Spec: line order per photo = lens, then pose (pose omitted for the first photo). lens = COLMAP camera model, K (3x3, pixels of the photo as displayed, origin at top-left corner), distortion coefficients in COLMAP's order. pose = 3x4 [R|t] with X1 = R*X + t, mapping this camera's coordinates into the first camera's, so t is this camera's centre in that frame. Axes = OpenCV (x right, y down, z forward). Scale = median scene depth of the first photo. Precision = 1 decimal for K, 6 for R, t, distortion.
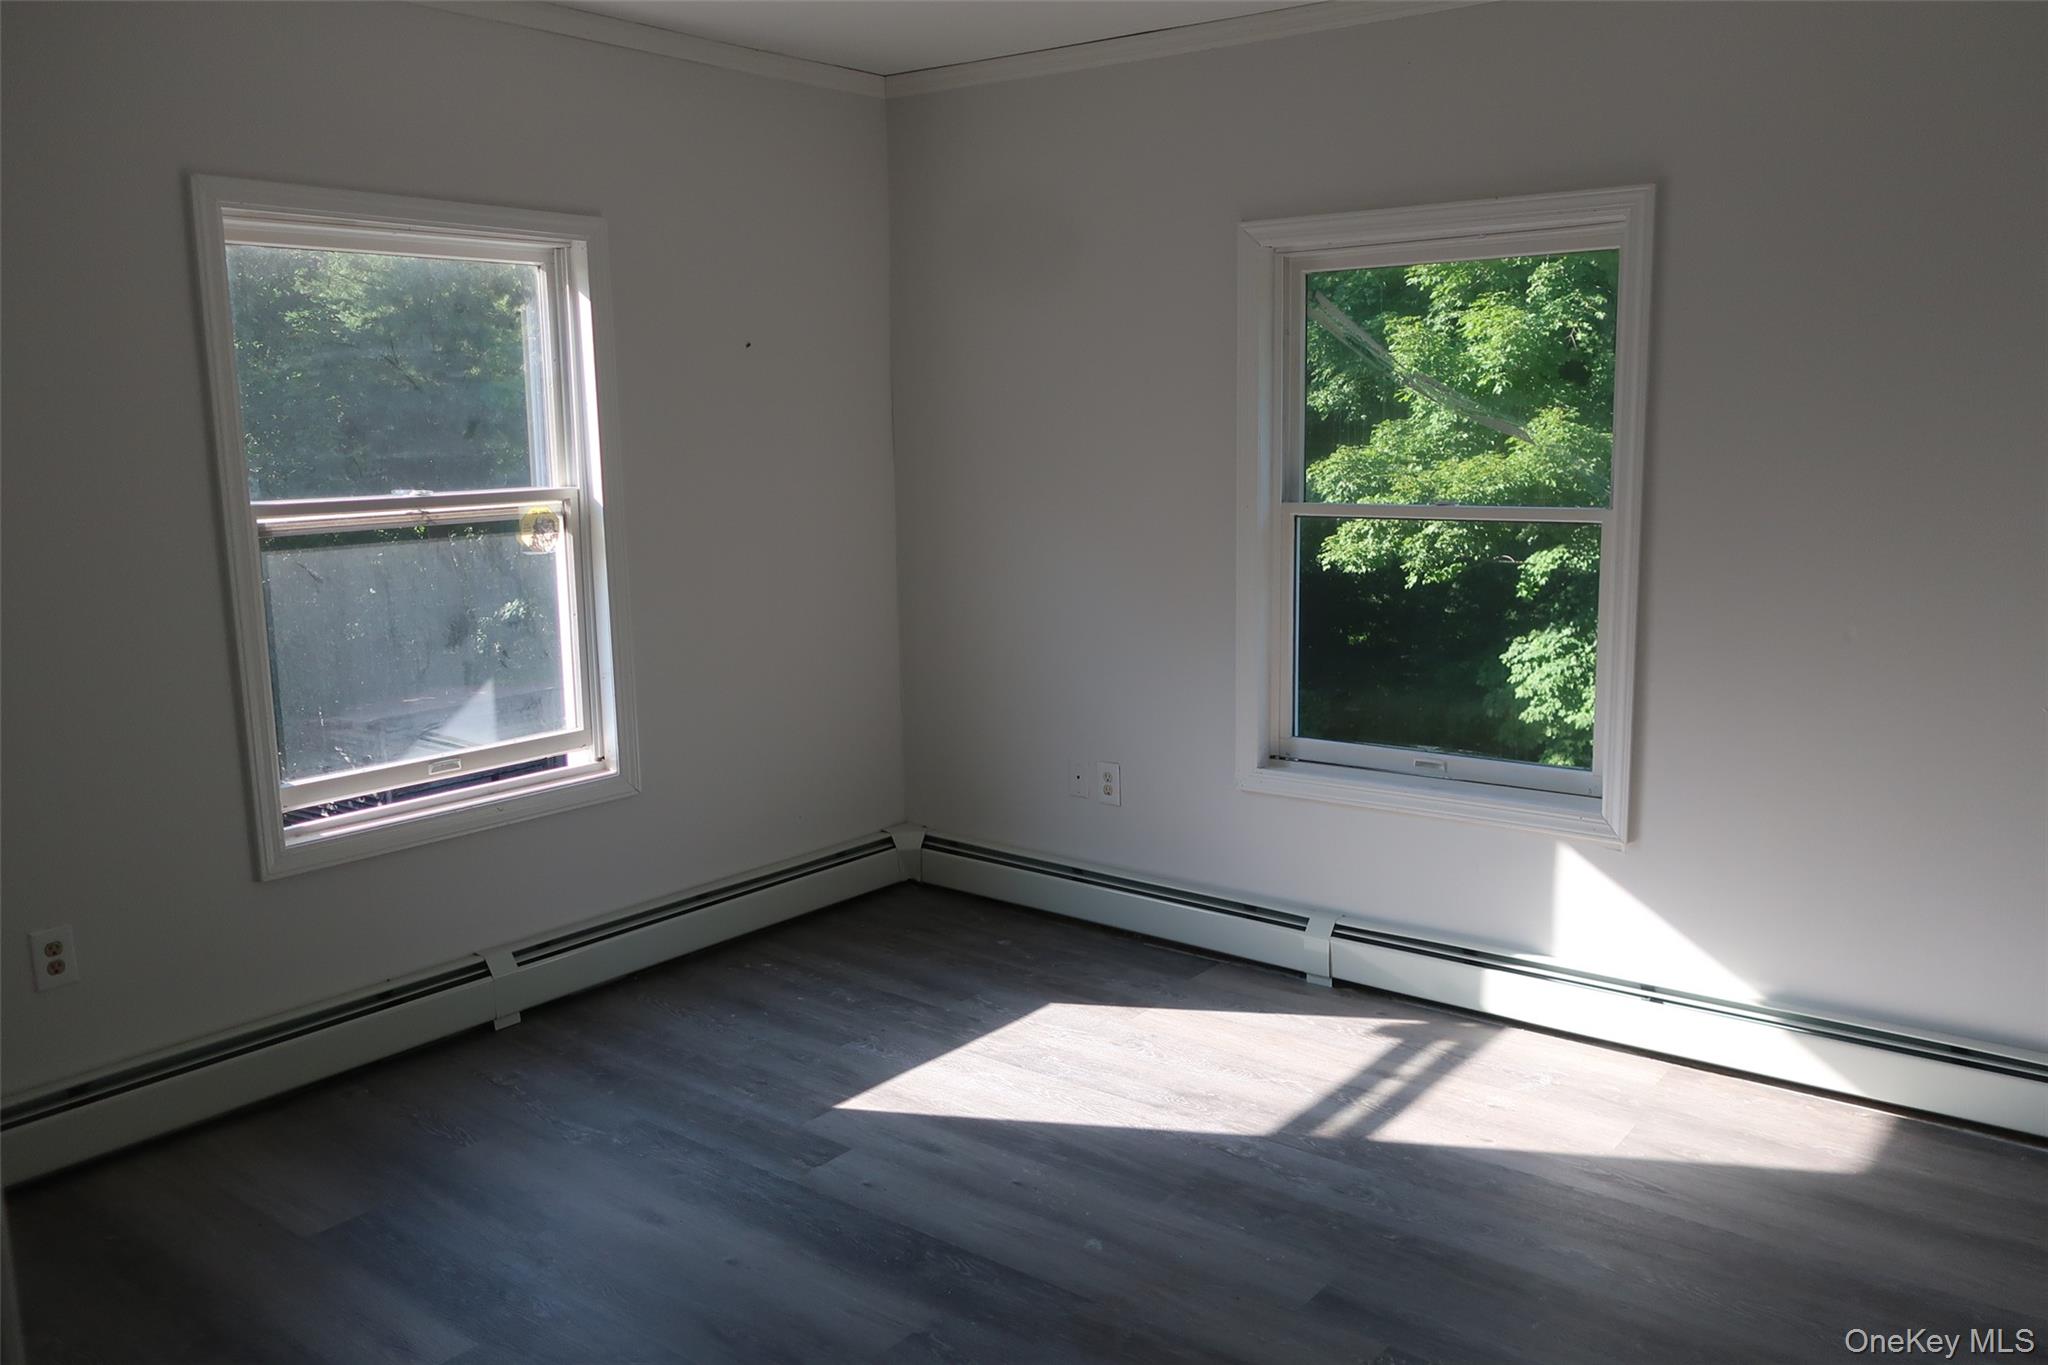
lens RADIAL K [[1613.1, 0, 1028.0], [0, 1613.1, 676.9], [0, 0, 1]] dist [-0.010010, 0.013706]
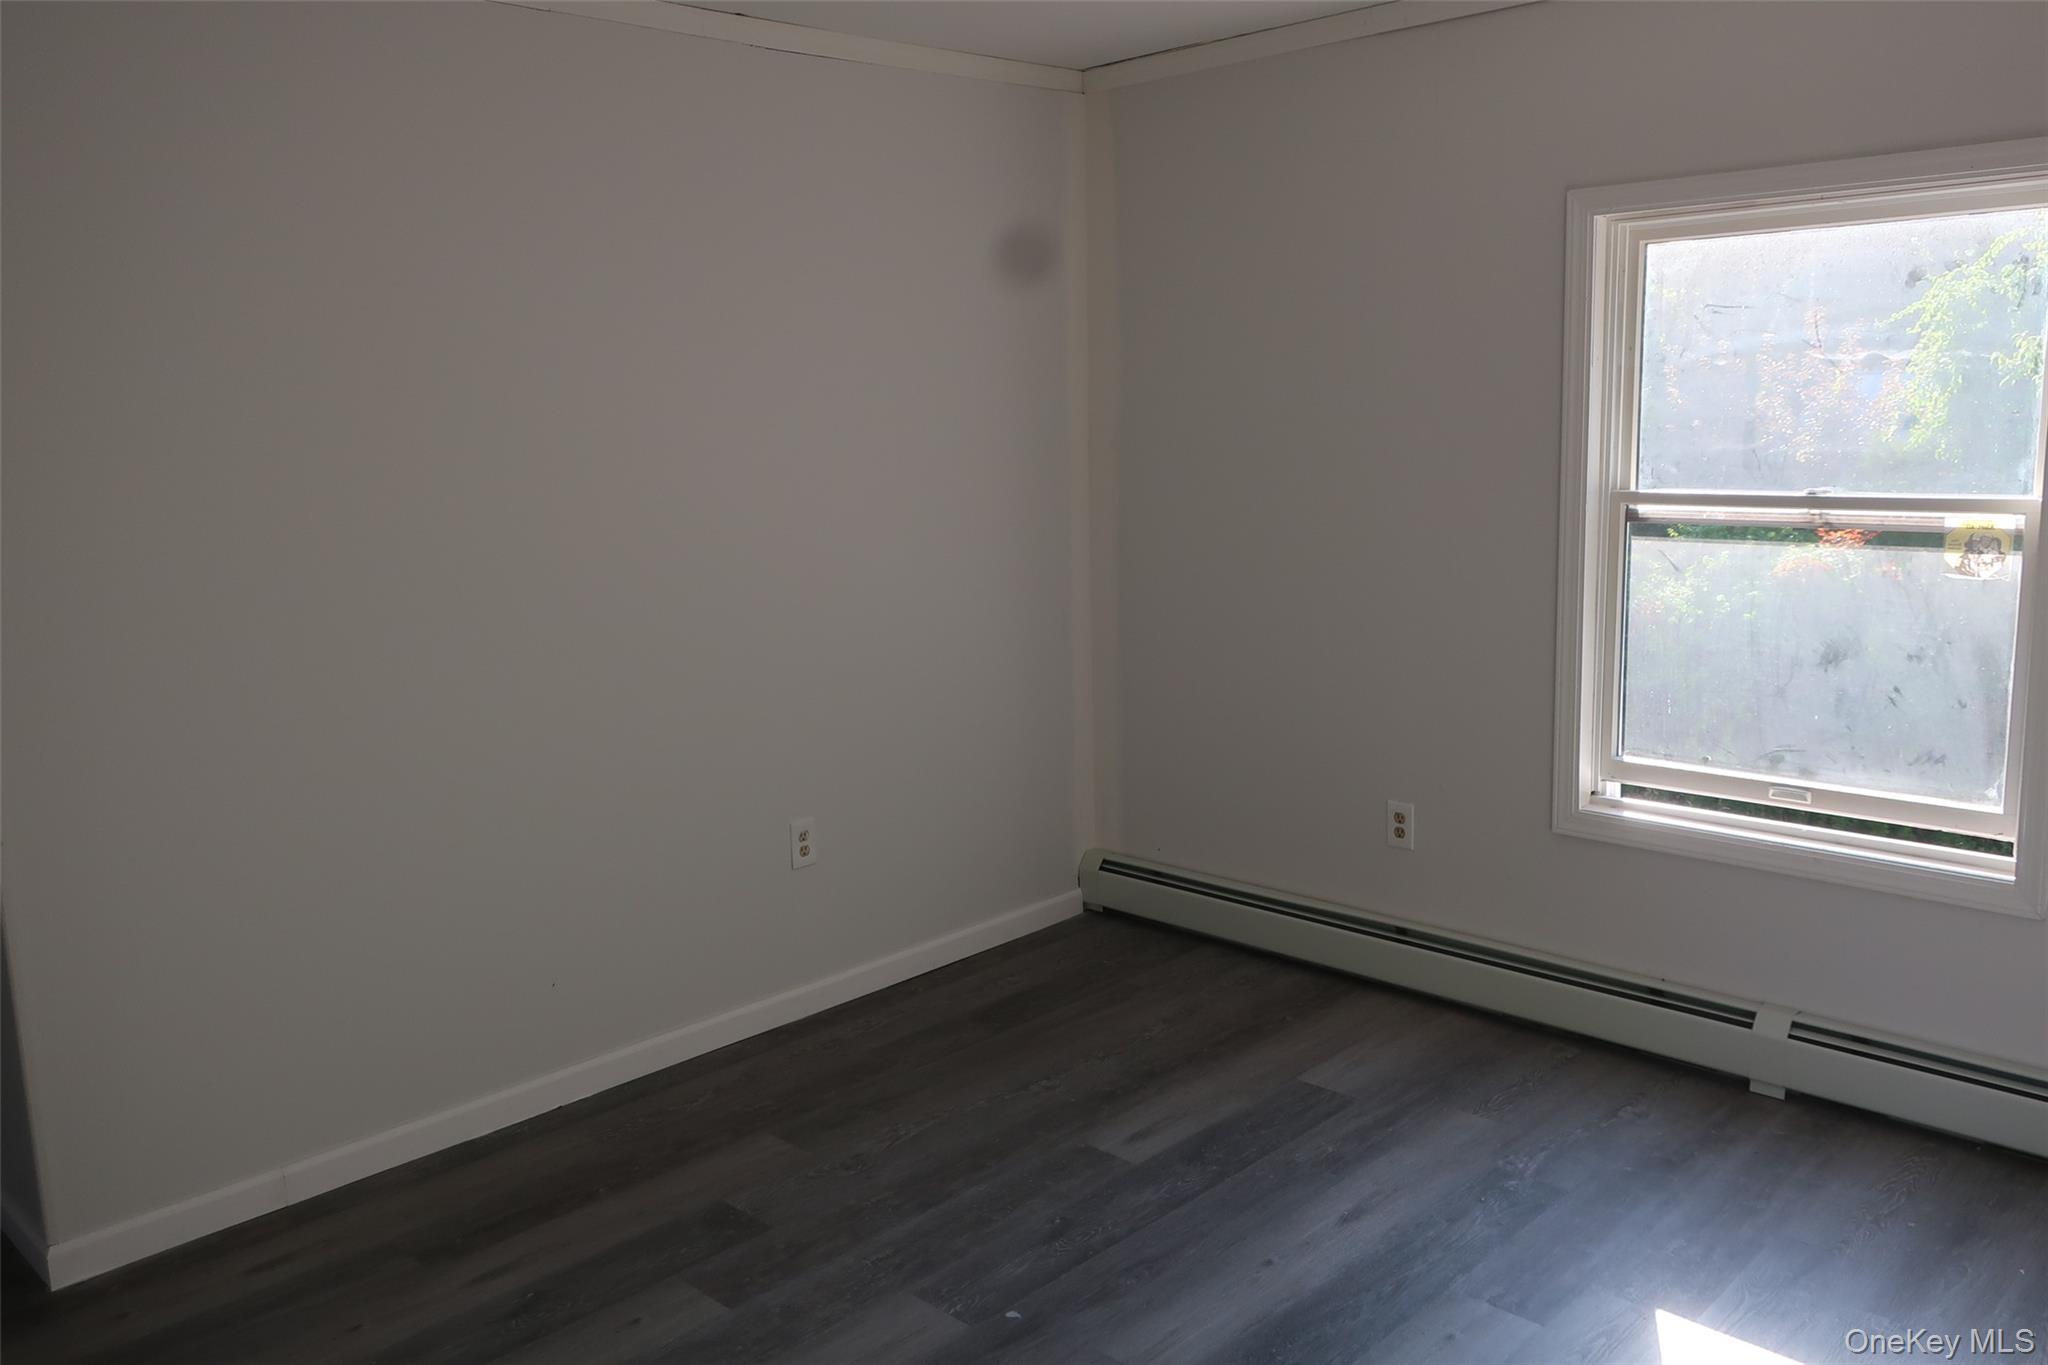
lens RADIAL K [[1613.1, 0, 1038.7], [0, 1613.1, 684.5], [0, 0, 1]] dist [-0.010010, 0.013706]
pose [[-0.116983, 0.181881, -0.976337, 0.553835], [-0.135408, 0.970986, 0.197109, -0.124685], [0.983860, 0.155262, -0.088961, 0.652587]]
